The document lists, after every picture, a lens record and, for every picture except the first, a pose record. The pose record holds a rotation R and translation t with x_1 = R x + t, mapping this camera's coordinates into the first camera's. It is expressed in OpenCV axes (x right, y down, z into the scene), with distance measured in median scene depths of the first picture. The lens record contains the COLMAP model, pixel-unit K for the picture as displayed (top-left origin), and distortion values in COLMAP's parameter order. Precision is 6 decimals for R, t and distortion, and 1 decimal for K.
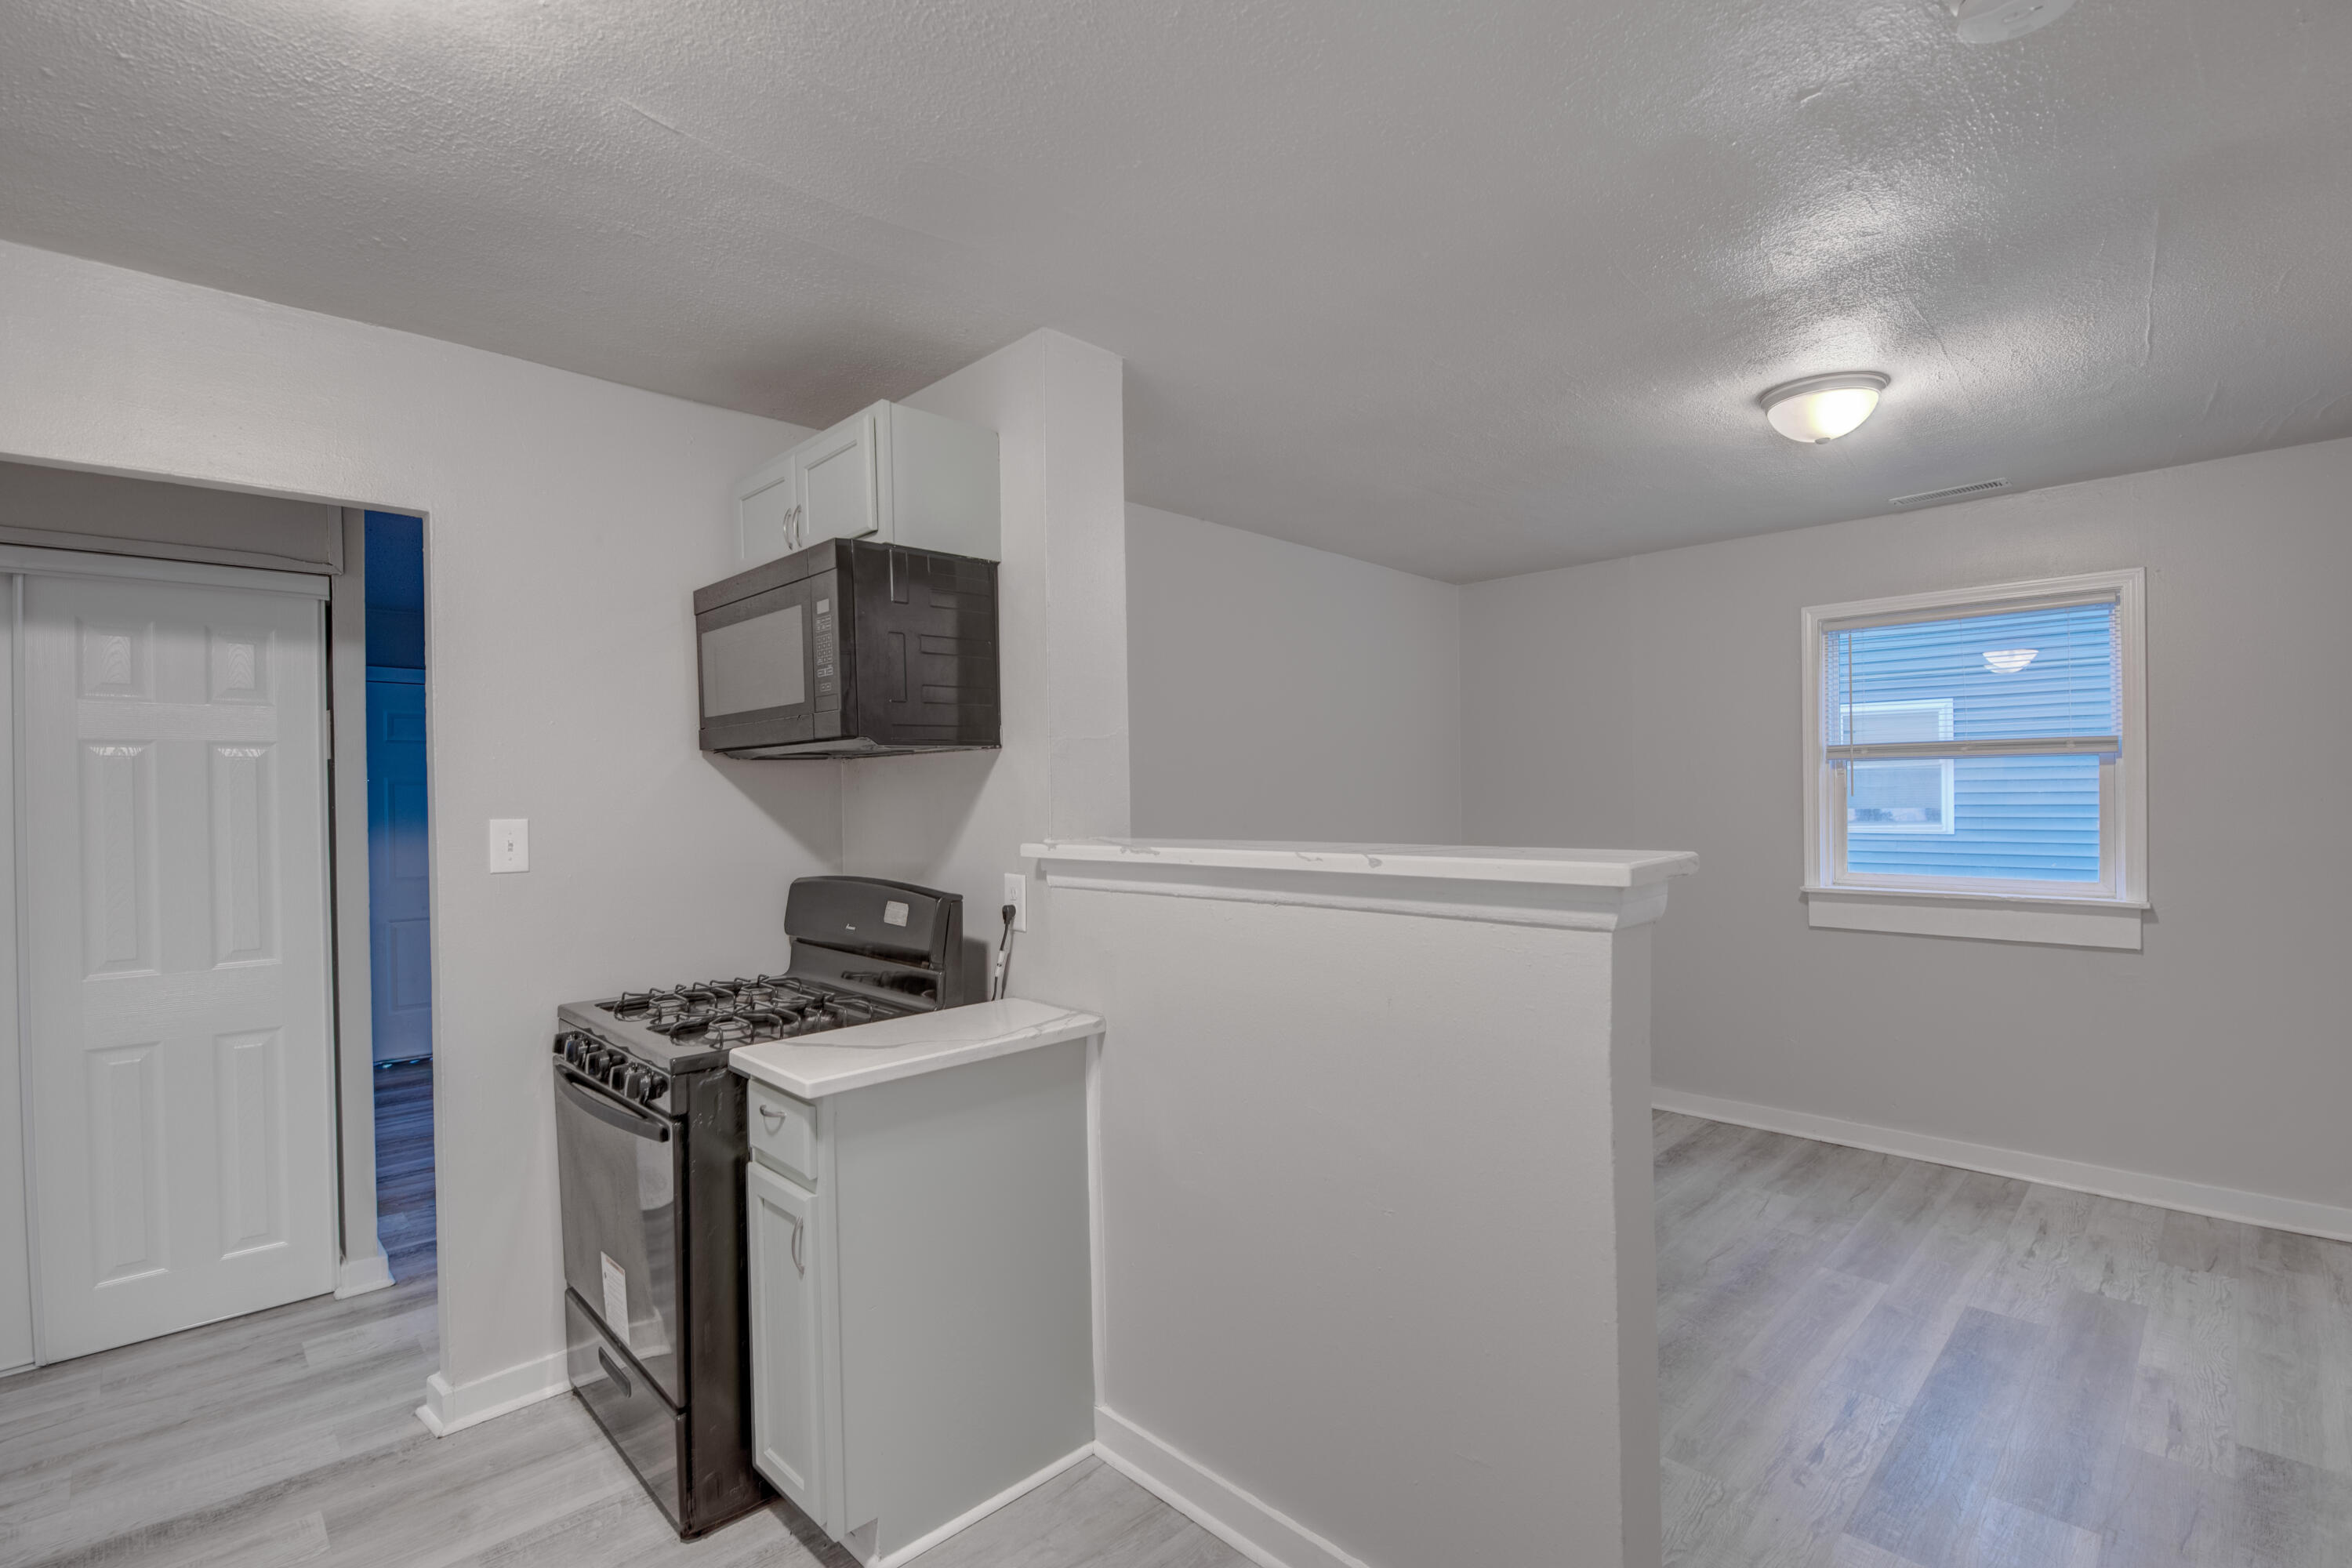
lens RADIAL K [[1079.5, 0, 1176.1], [0, 1079.5, 785.4], [0, 0, 1]] dist [-0.008553, -0.001880]
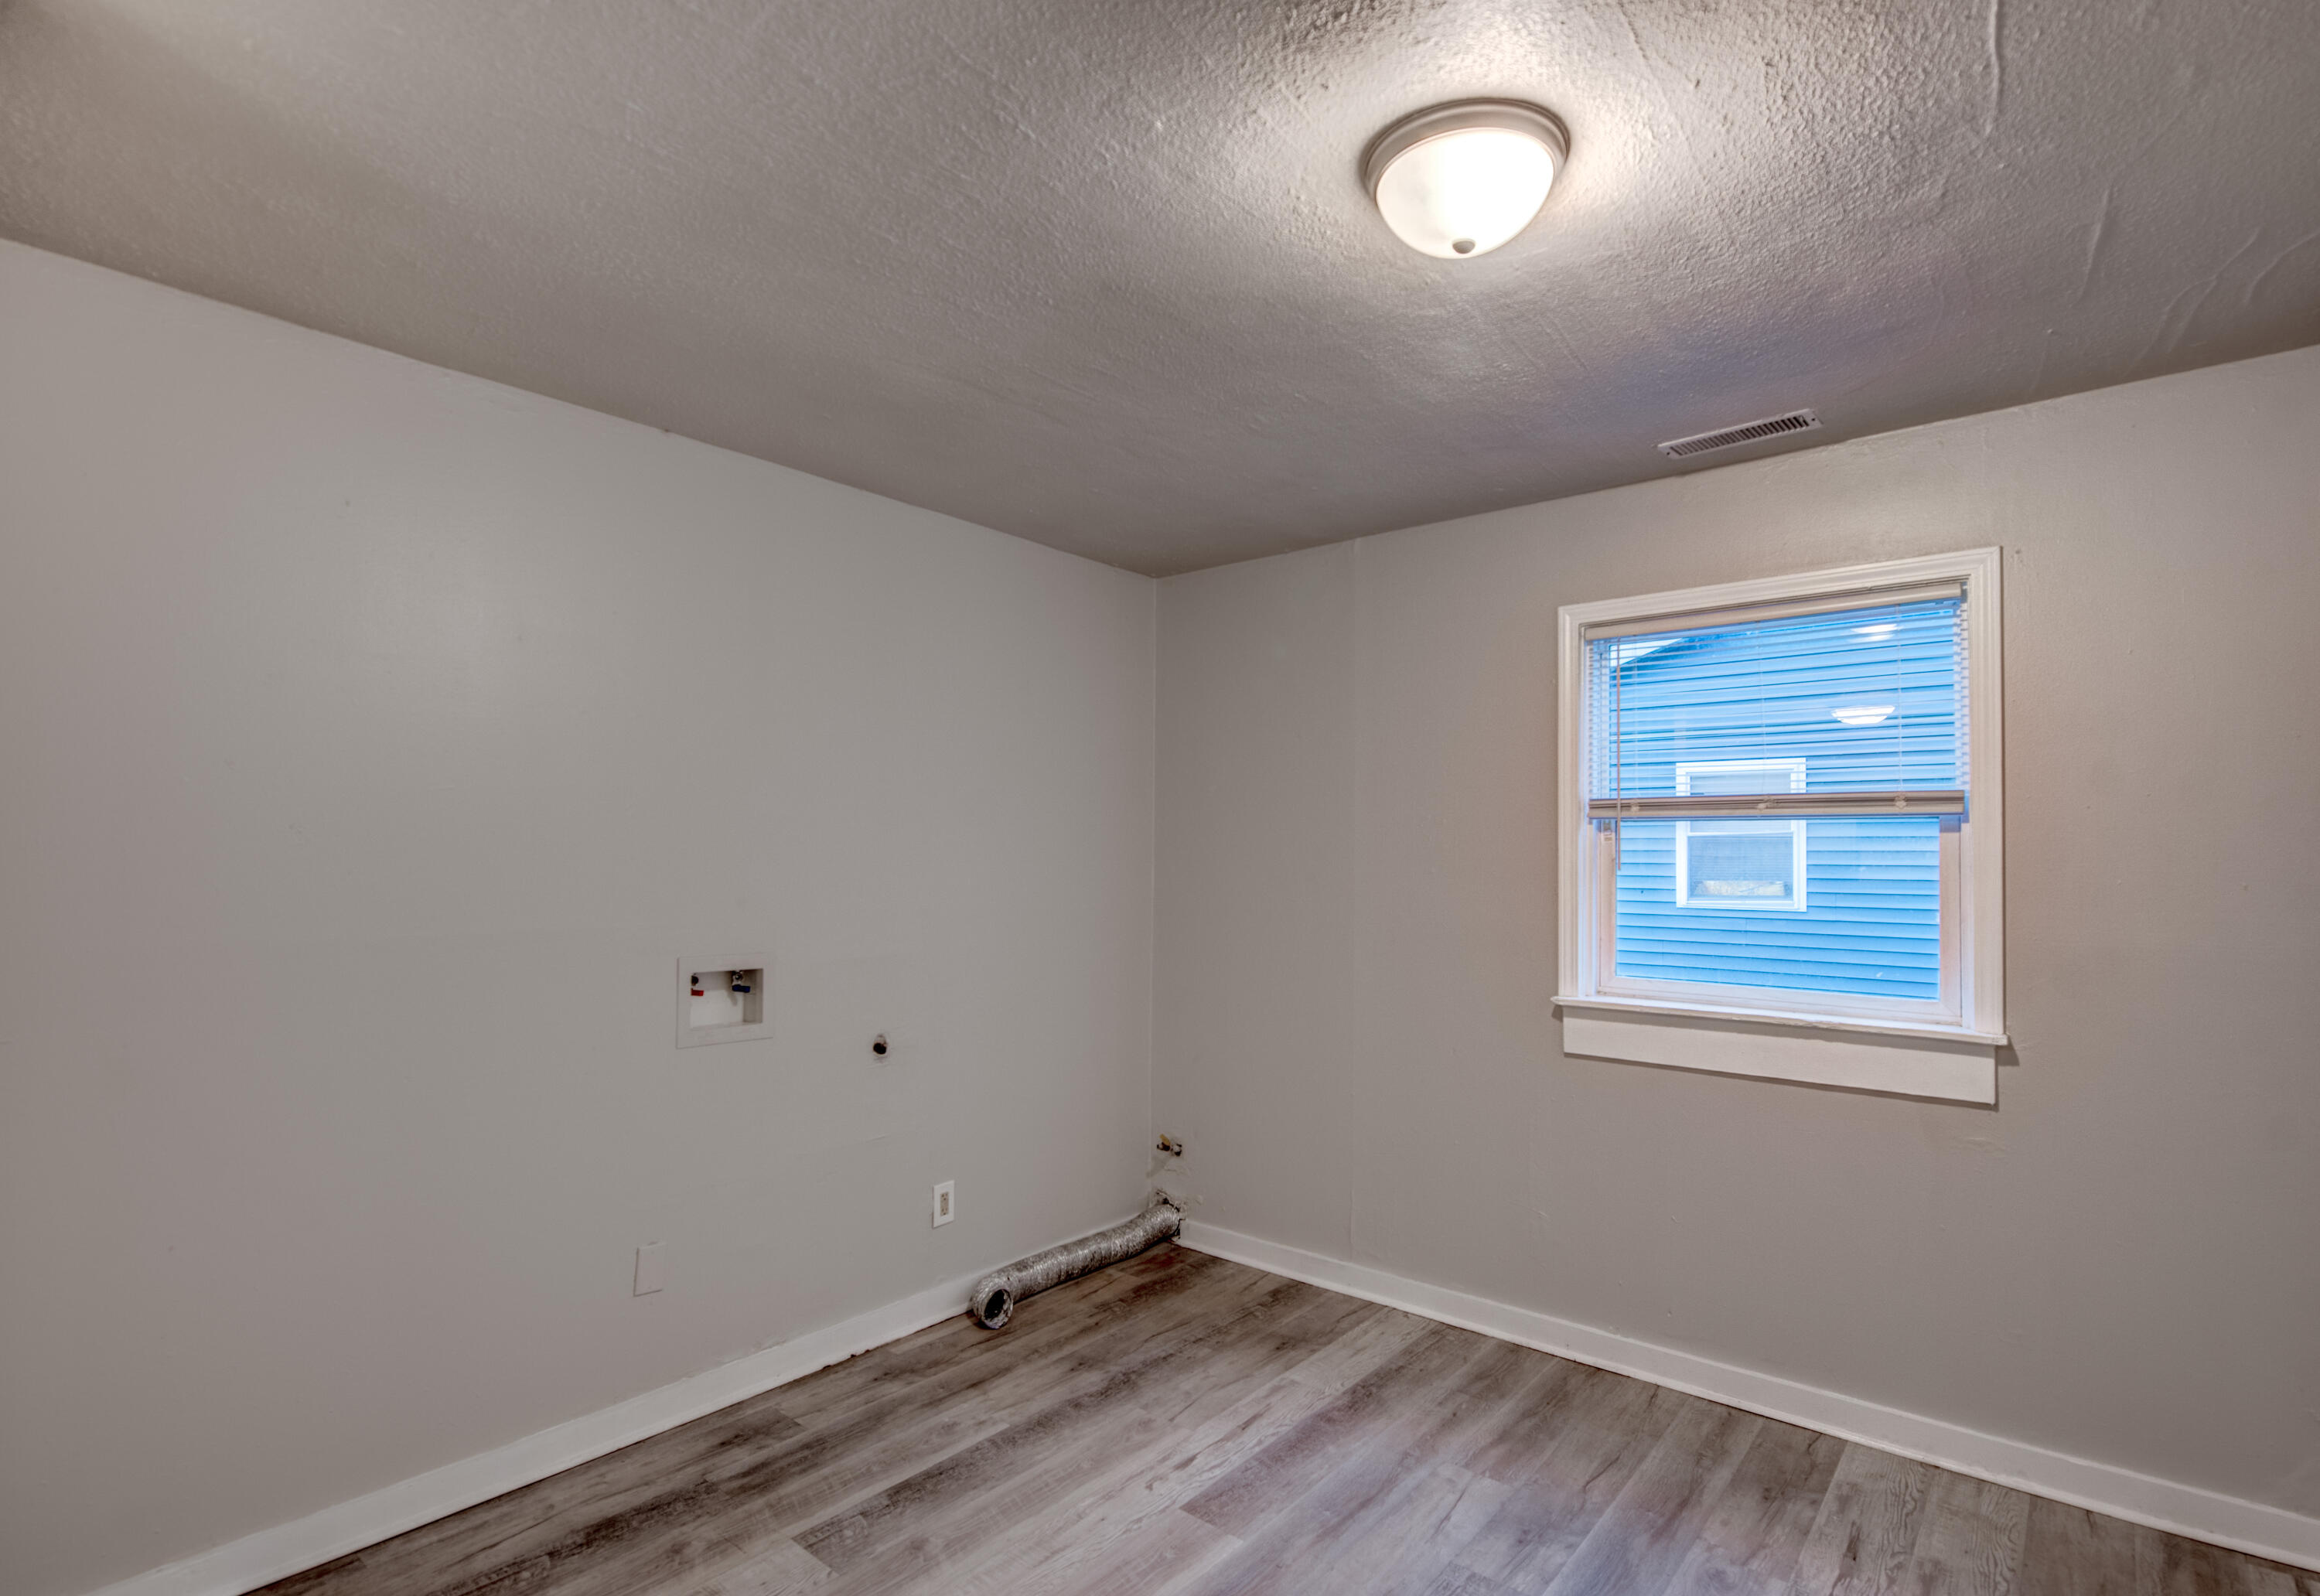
lens RADIAL K [[1158.4, 0, 1162.4], [0, 1158.4, 814.1], [0, 0, 1]] dist [-0.009960, 0.001117]
pose [[0.994805, 0.017749, 0.100241, 0.285206], [-0.015632, 0.999639, -0.021863, -0.006896], [-0.100593, 0.020183, 0.994723, 0.307036]]
